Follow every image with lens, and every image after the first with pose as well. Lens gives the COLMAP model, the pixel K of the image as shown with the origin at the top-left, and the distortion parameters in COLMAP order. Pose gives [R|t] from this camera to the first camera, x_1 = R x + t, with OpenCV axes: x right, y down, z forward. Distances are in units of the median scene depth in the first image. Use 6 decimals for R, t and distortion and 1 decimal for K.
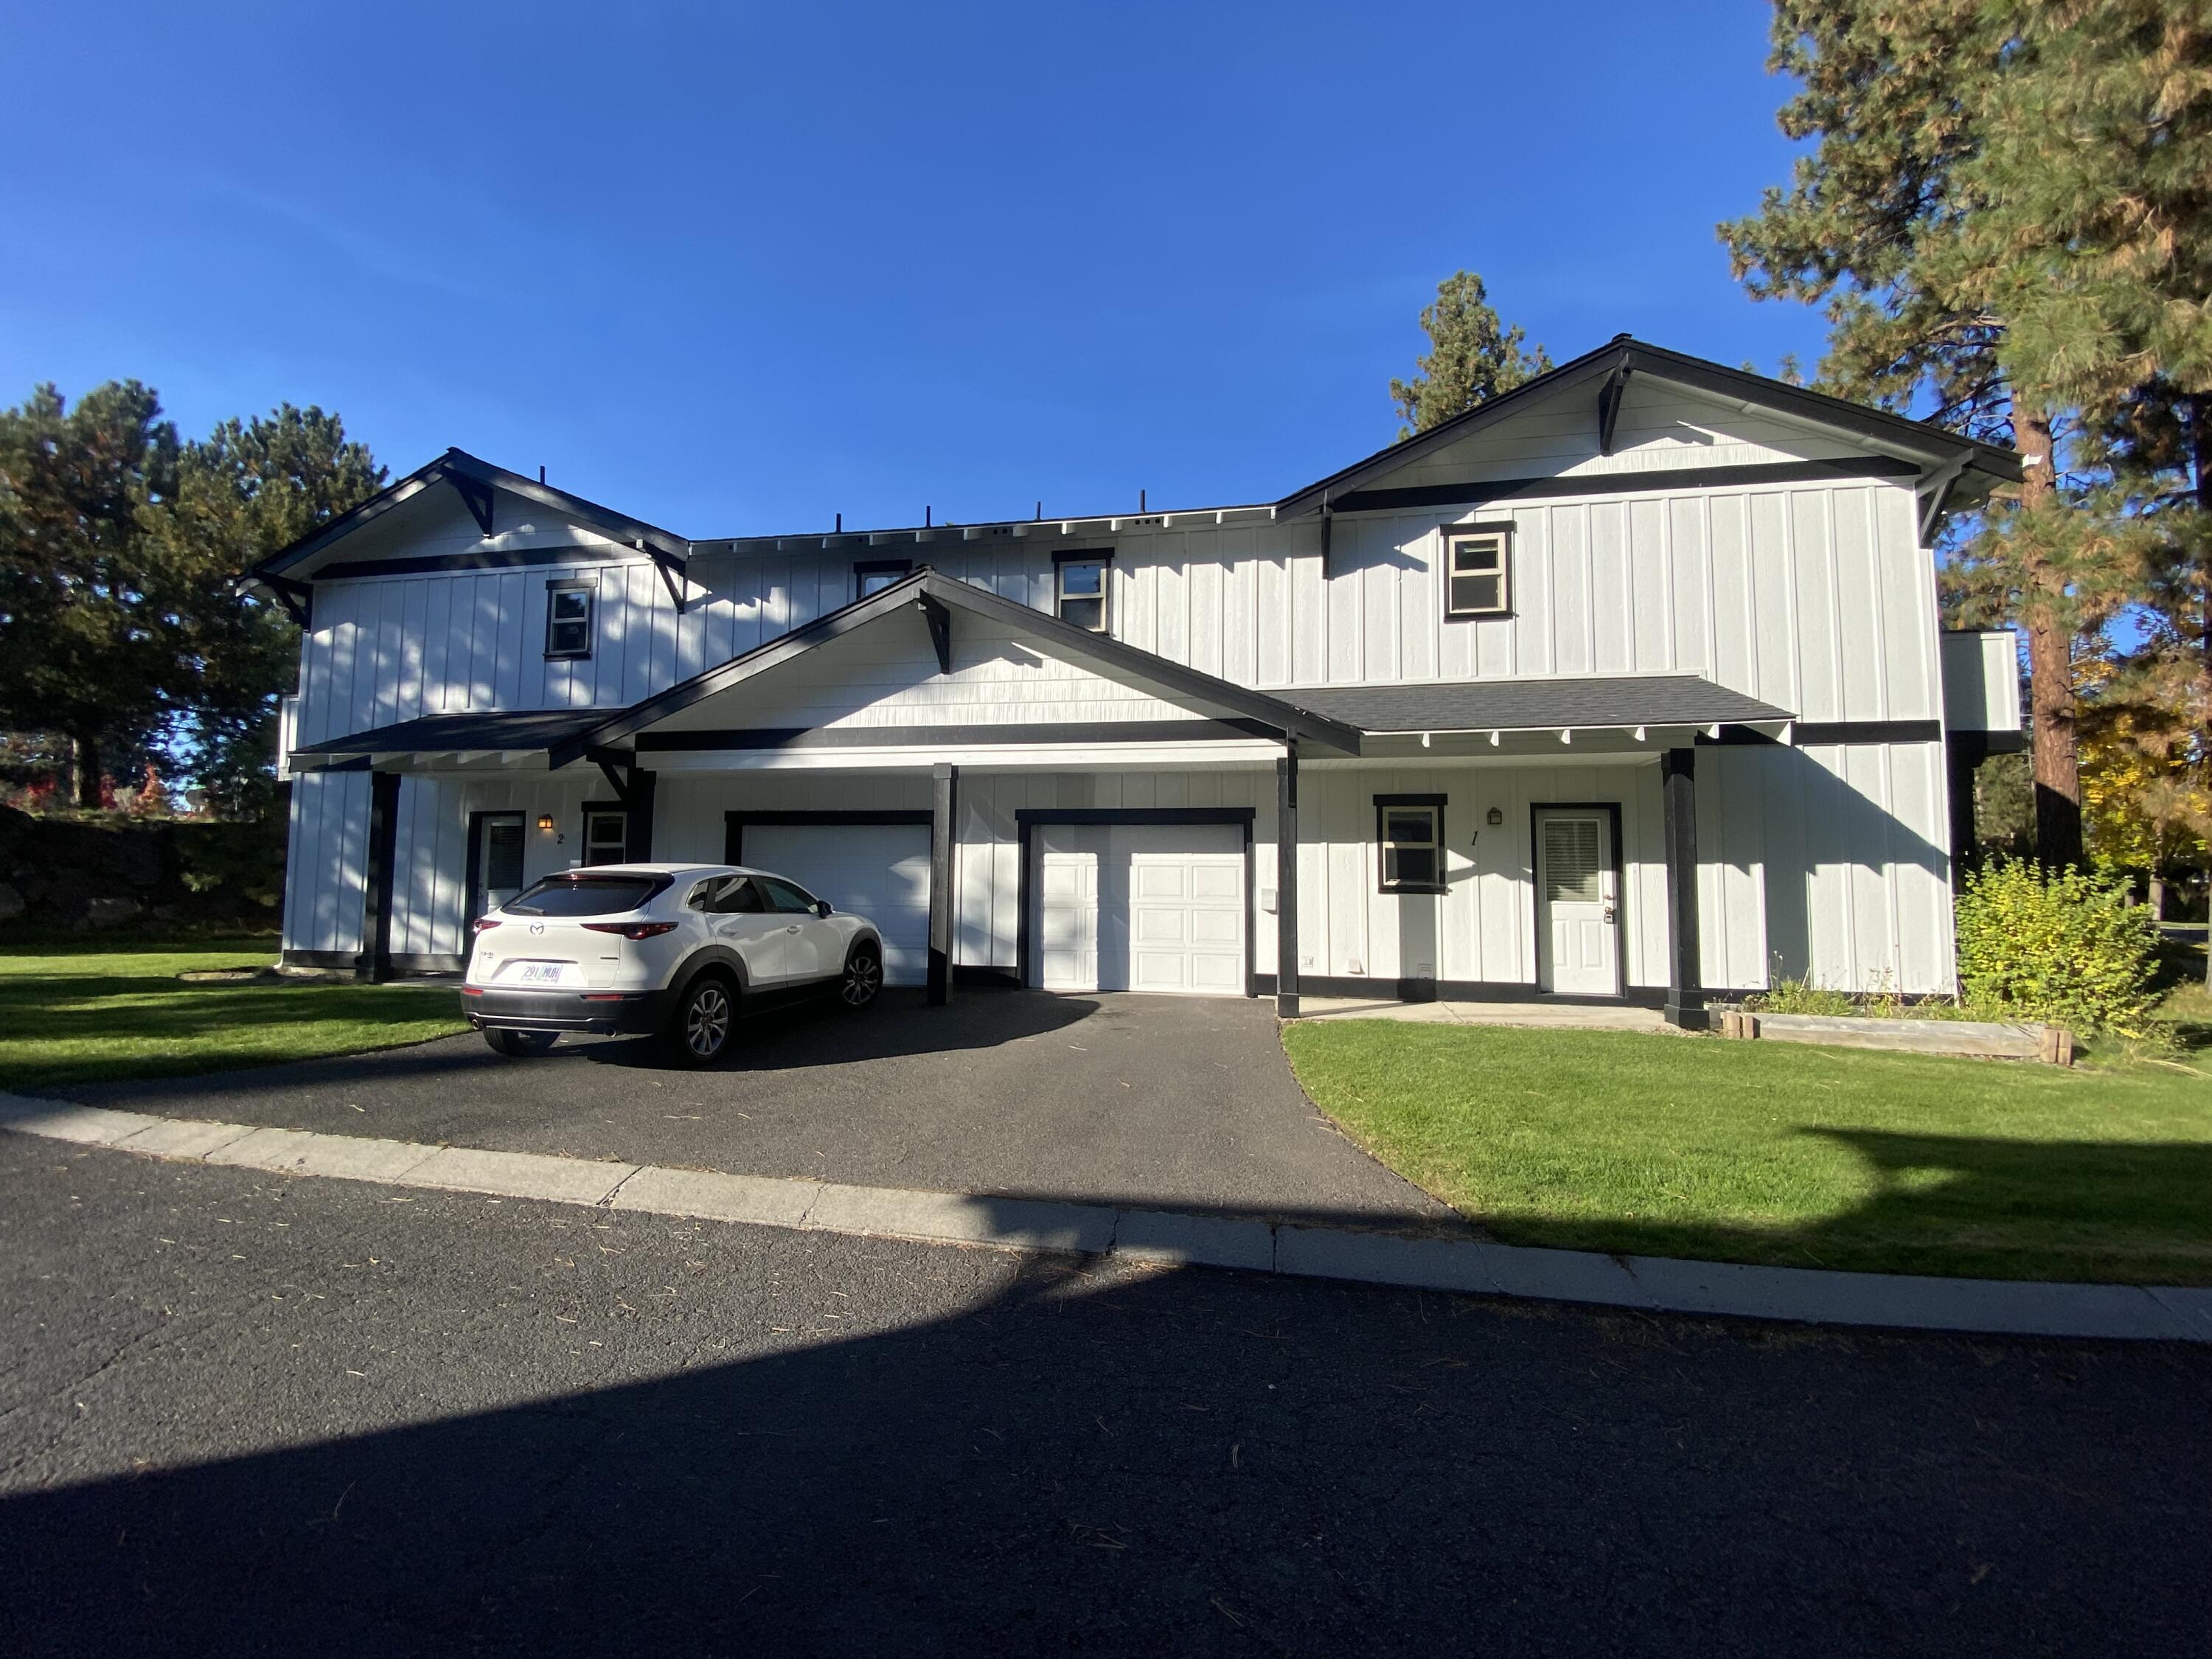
lens RADIAL K [[908.8, 0, 1111.8], [0, 908.8, 821.1], [0, 0, 1]] dist [0.024023, -0.020169]
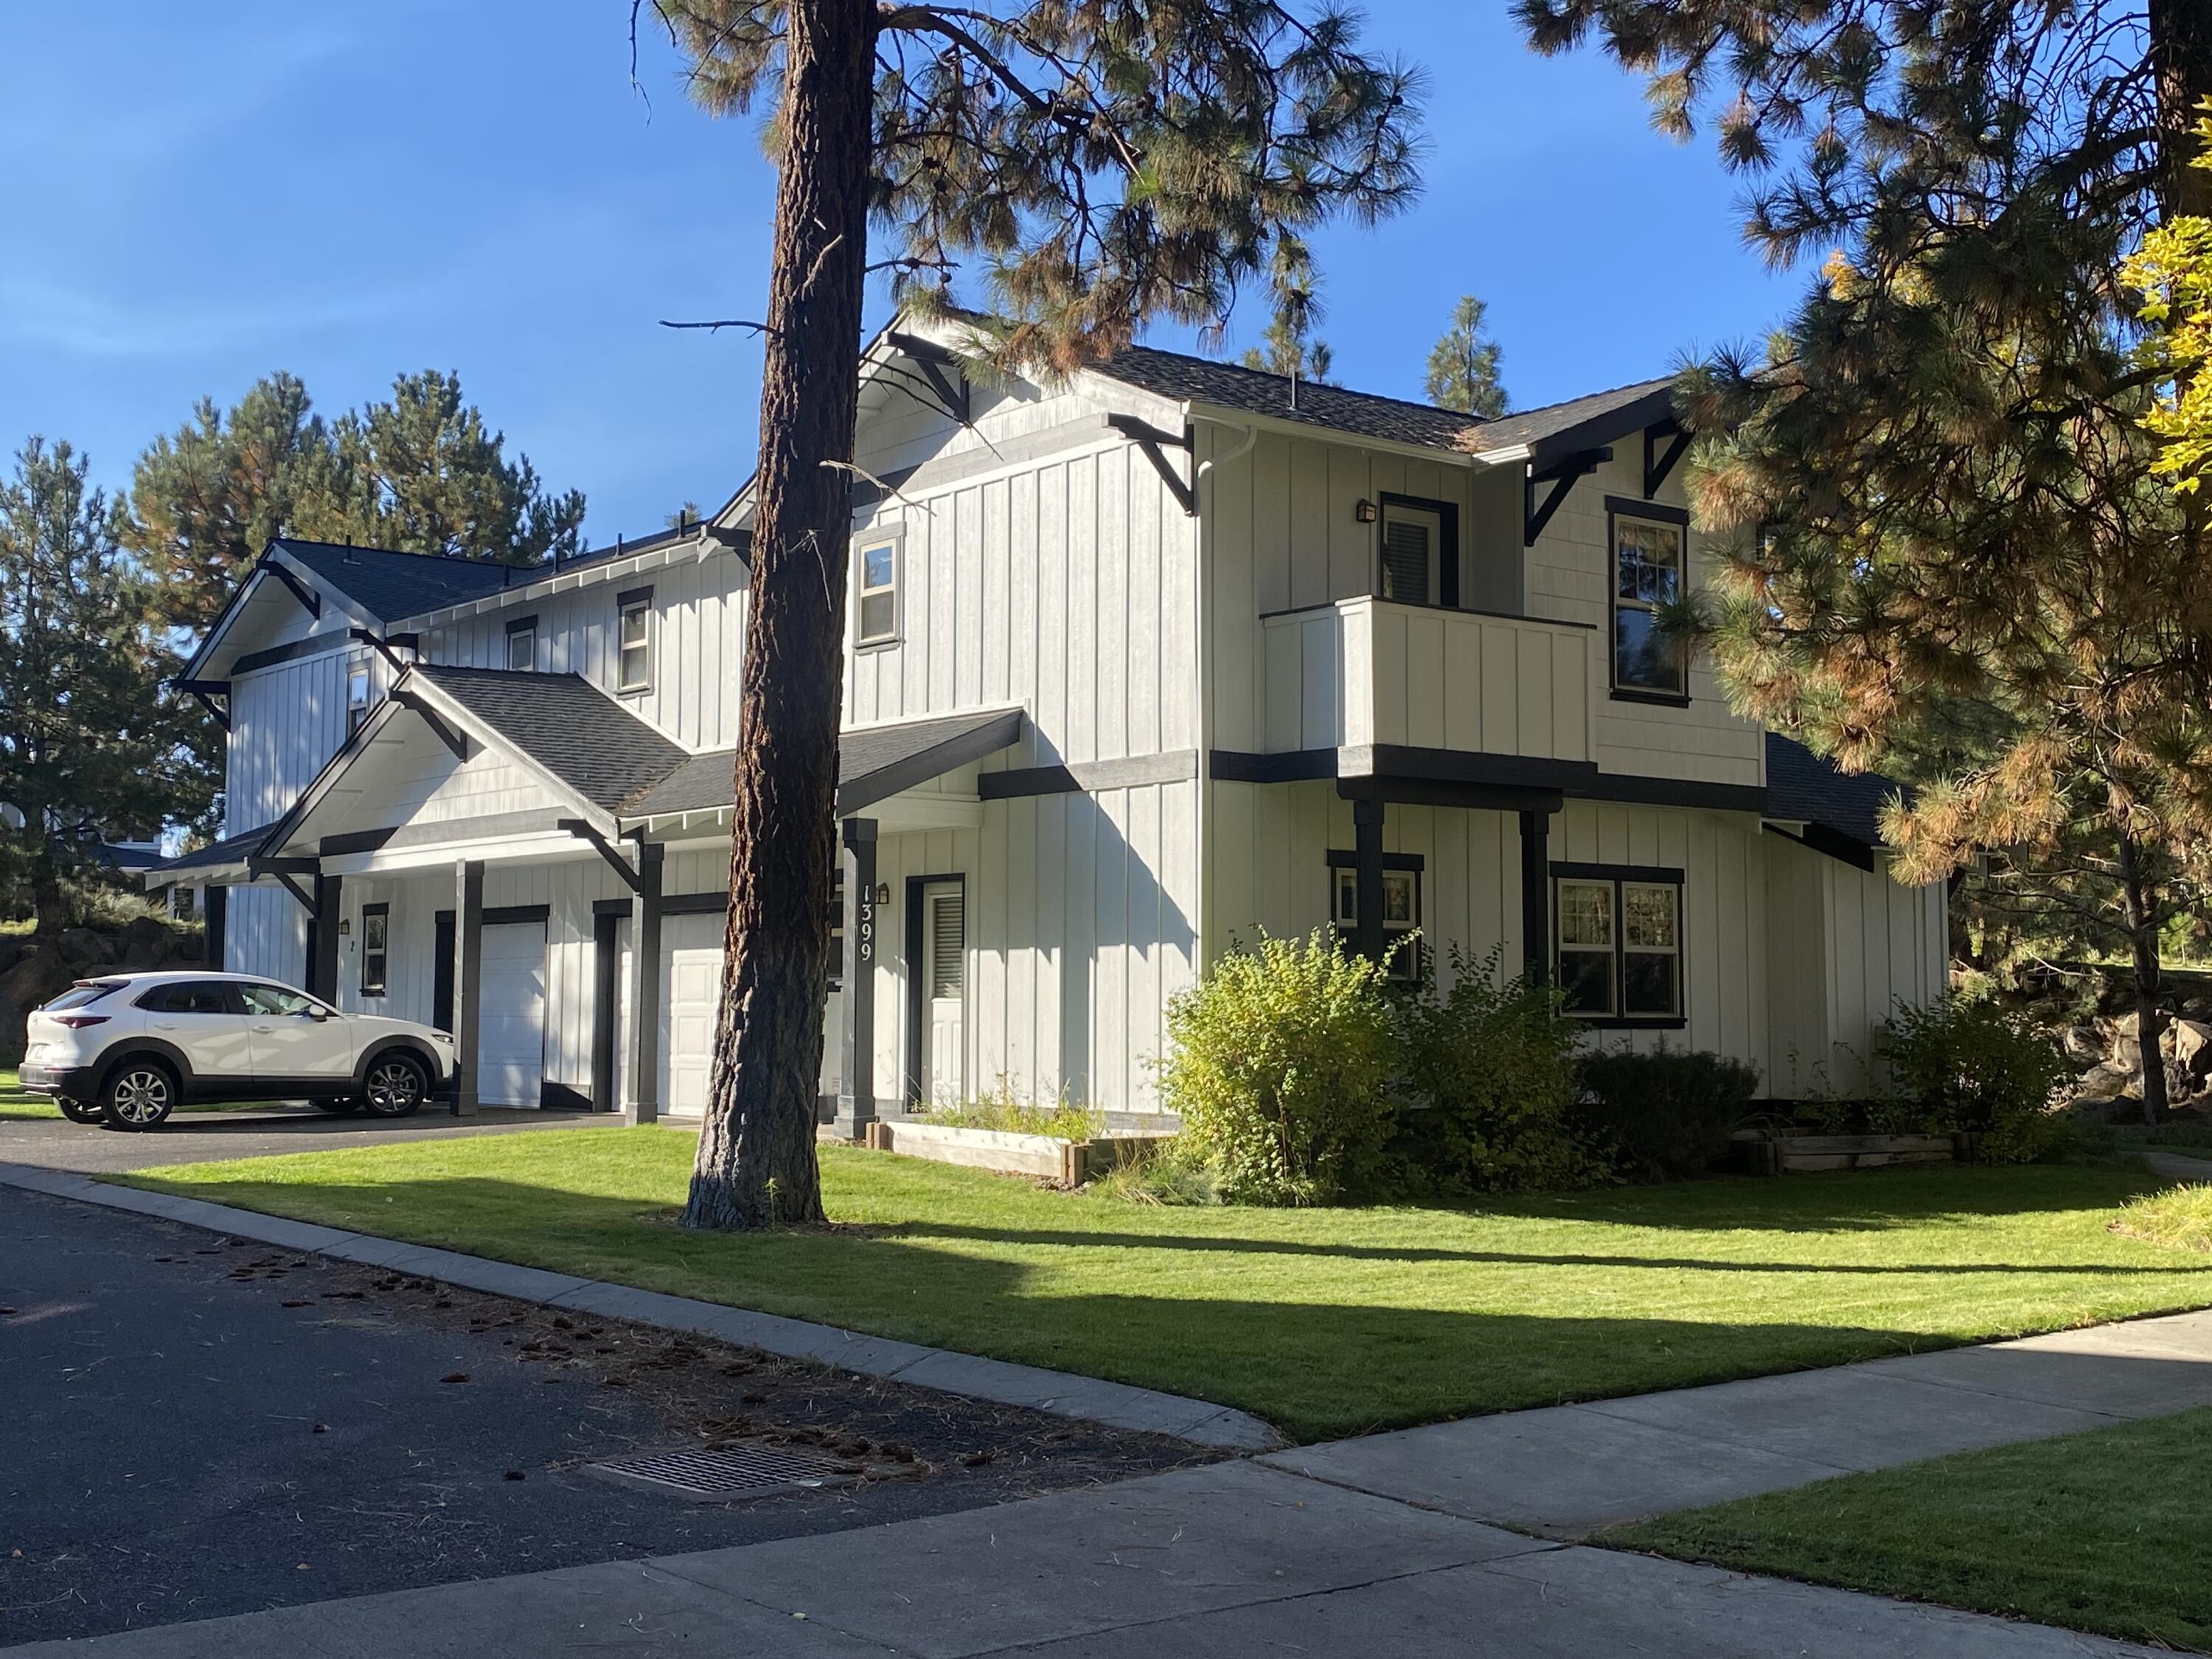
lens RADIAL K [[2559.1, 0, 1106.0], [0, 2559.1, 829.5], [0, 0, 1]] dist [0.007722, 0.003741]
pose [[0.766545, -0.052408, -0.640049, 1.859298], [0.047390, 0.998563, -0.025008, 0.002290], [0.640440, -0.011162, 0.767927, -0.555337]]
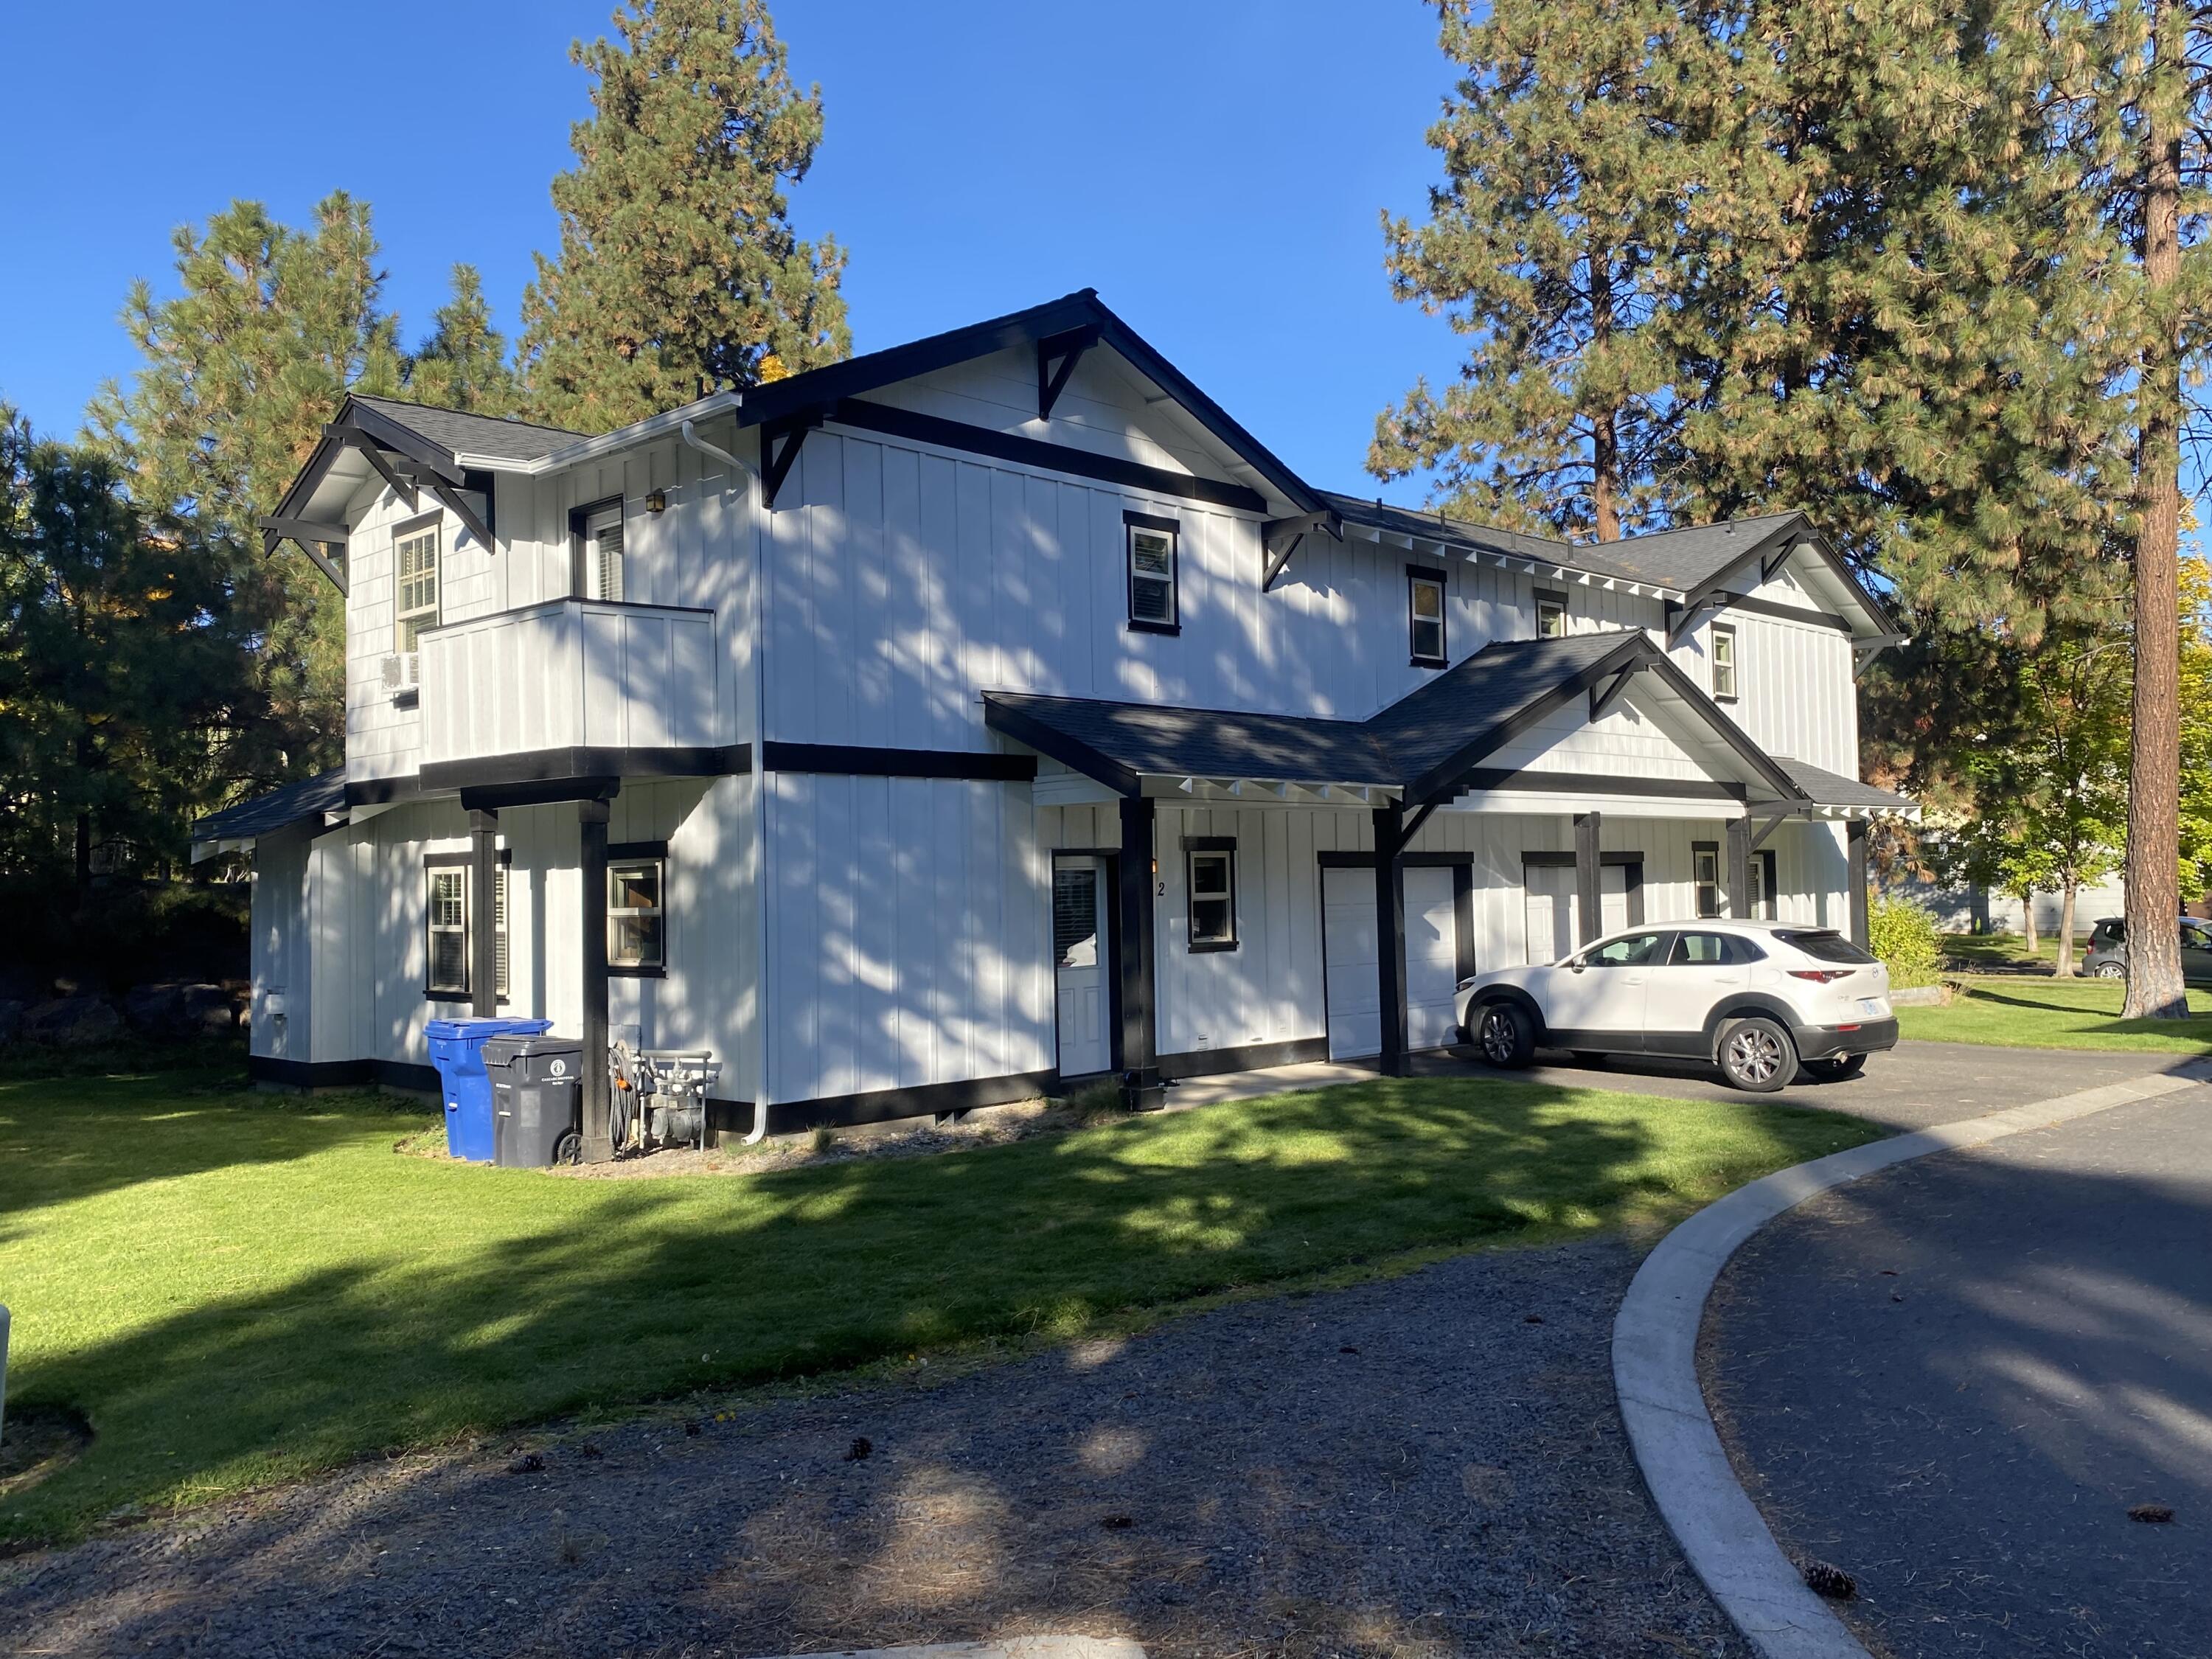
lens RADIAL K [[1827.3, 0, 1104.7], [0, 1827.3, 839.5], [0, 0, 1]] dist [0.187710, -0.300295]
pose [[0.543280, 0.002685, 0.839547, -2.069935], [-0.020173, 0.999748, 0.009857, -0.038221], [-0.839309, -0.022292, 0.543198, 0.305442]]
